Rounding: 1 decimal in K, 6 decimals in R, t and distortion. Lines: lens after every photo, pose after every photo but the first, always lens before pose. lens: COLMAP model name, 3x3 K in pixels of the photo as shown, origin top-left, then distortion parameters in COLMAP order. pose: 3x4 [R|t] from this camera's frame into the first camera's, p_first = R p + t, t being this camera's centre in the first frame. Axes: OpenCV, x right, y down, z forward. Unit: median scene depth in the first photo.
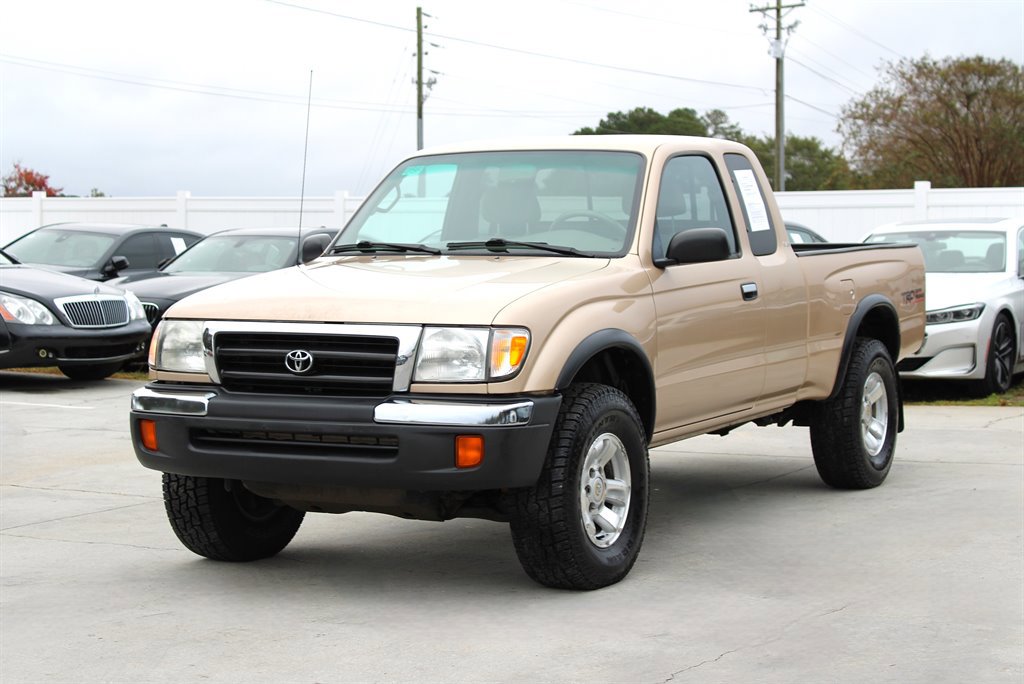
lens RADIAL K [[2047.1, 0, 502.9], [0, 2047.1, 336.7], [0, 0, 1]] dist [-0.036648, 0.000000]
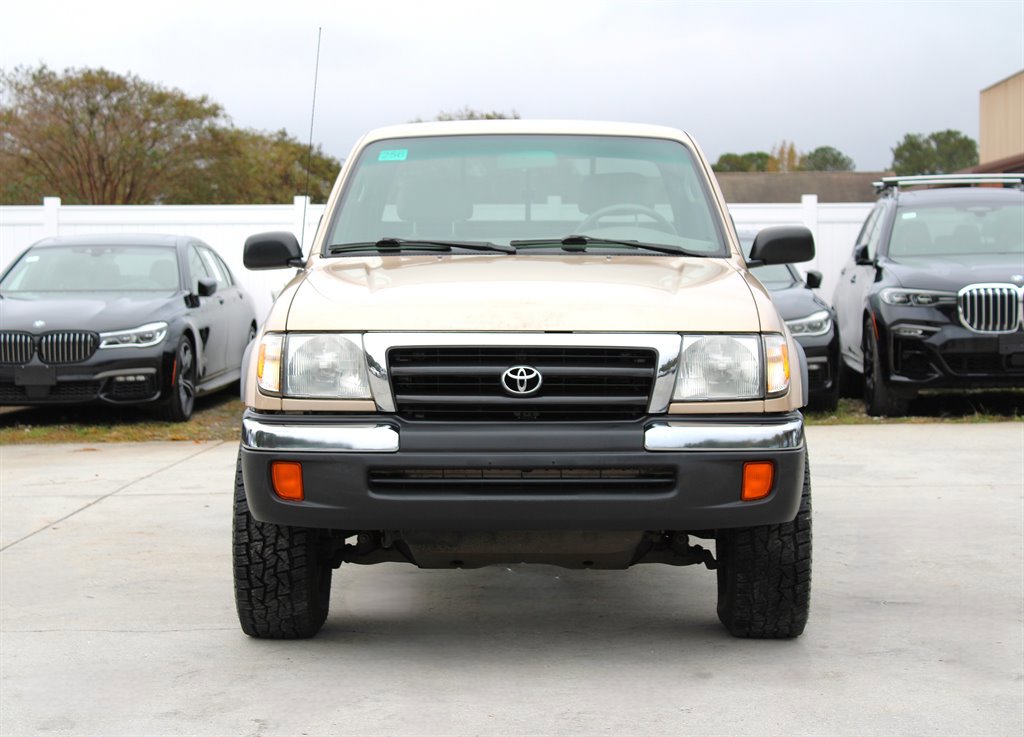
lens RADIAL K [[2084.0, 0, 495.7], [0, 2084.0, 358.3], [0, 0, 1]] dist [0.434618, 0.000000]
pose [[0.892127, -0.019524, 0.451362, -0.440101], [0.021227, 0.999774, 0.001290, 0.001795], [-0.451285, 0.008430, 0.892340, 0.239189]]
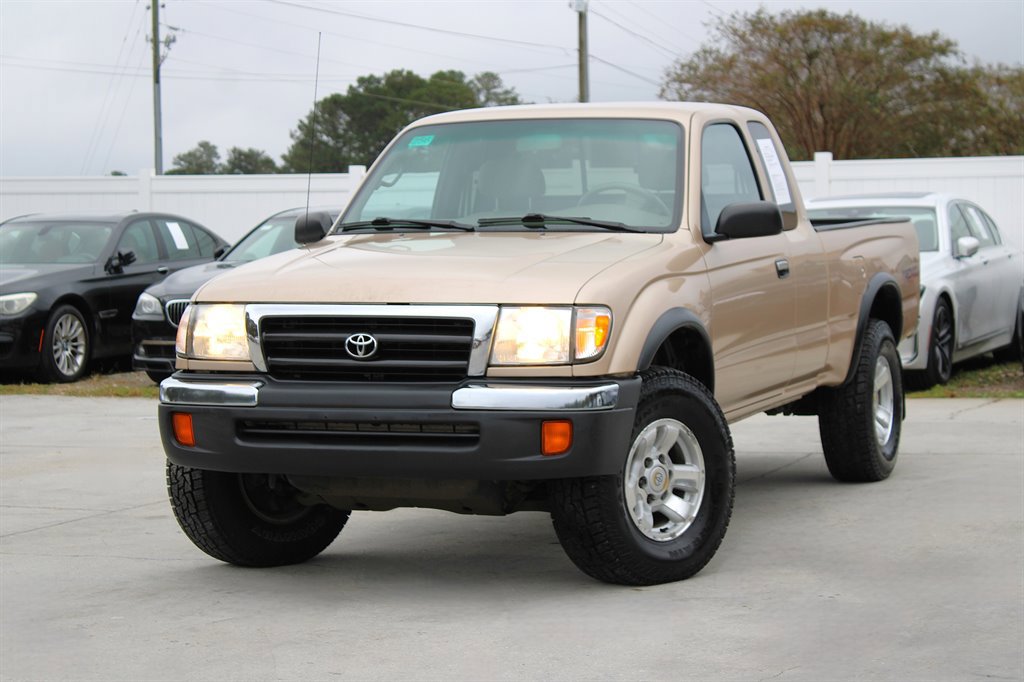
lens RADIAL K [[2410.1, 0, 518.1], [0, 2410.1, 348.1], [0, 0, 1]] dist [0.038296, 0.000000]
pose [[0.993147, -0.015356, 0.115857, -0.141868], [0.014973, 0.999879, 0.004180, 0.008685], [-0.115907, -0.002416, 0.993257, -0.091147]]
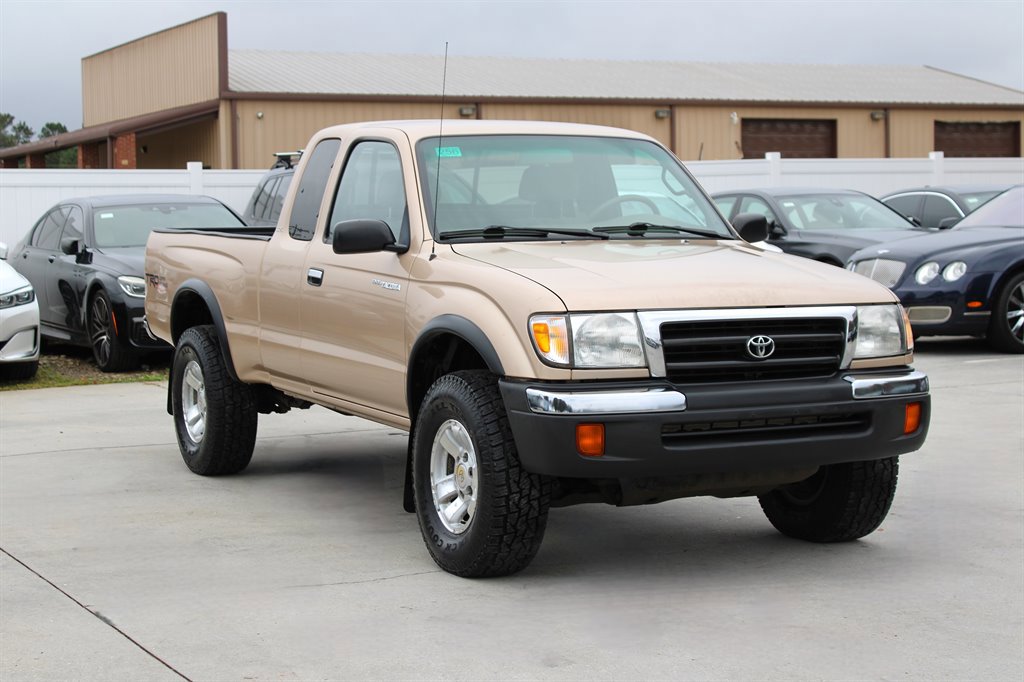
lens RADIAL K [[2047.1, 0, 508.4], [0, 2047.1, 340.9], [0, 0, 1]] dist [-0.036648, 0.000000]
pose [[0.576580, -0.053981, 0.815256, -0.895619], [0.043667, 0.998425, 0.035226, -0.028541], [-0.815873, 0.015289, 0.578029, 0.475815]]
